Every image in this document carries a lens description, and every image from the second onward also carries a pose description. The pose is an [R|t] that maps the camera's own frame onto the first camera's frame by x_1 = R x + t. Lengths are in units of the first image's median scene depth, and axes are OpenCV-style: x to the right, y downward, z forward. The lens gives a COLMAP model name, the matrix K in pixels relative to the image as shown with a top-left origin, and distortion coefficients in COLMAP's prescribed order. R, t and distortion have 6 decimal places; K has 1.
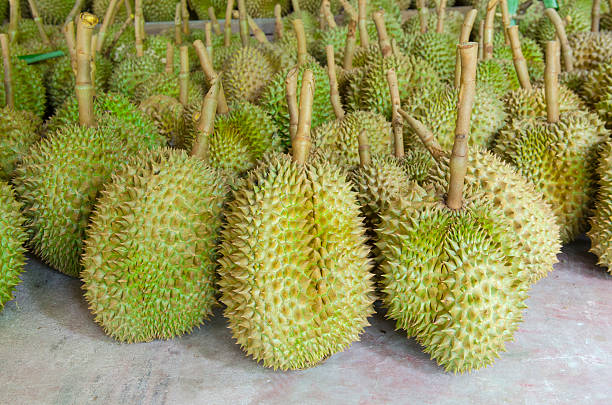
lens RADIAL K [[794.7, 0, 304.2], [0, 794.7, 201.2], [0, 0, 1]] dist [0.098128, 0.000000]
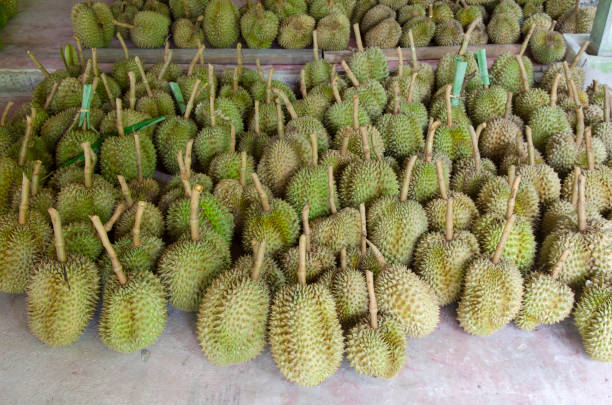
lens RADIAL K [[663.4, 0, 303.5], [0, 663.4, 203.2], [0, 0, 1]] dist [0.048567, 0.000000]
pose [[0.998670, 0.047170, -0.020797, 0.011441], [-0.041336, 0.973781, 0.223702, -0.605720], [0.030804, -0.222545, 0.974436, -0.553101]]
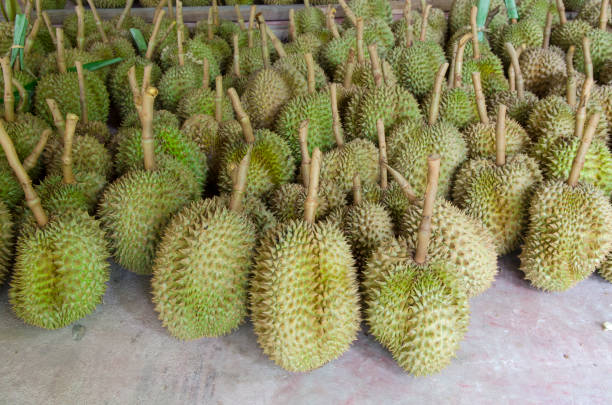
lens RADIAL K [[663.4, 0, 305.2], [0, 663.4, 201.2], [0, 0, 1]] dist [0.048567, 0.000000]
pose [[0.999838, 0.017812, -0.002667, -0.009765], [-0.017178, 0.987593, 0.156094, -0.247377], [0.005415, -0.156023, 0.987739, -0.118161]]
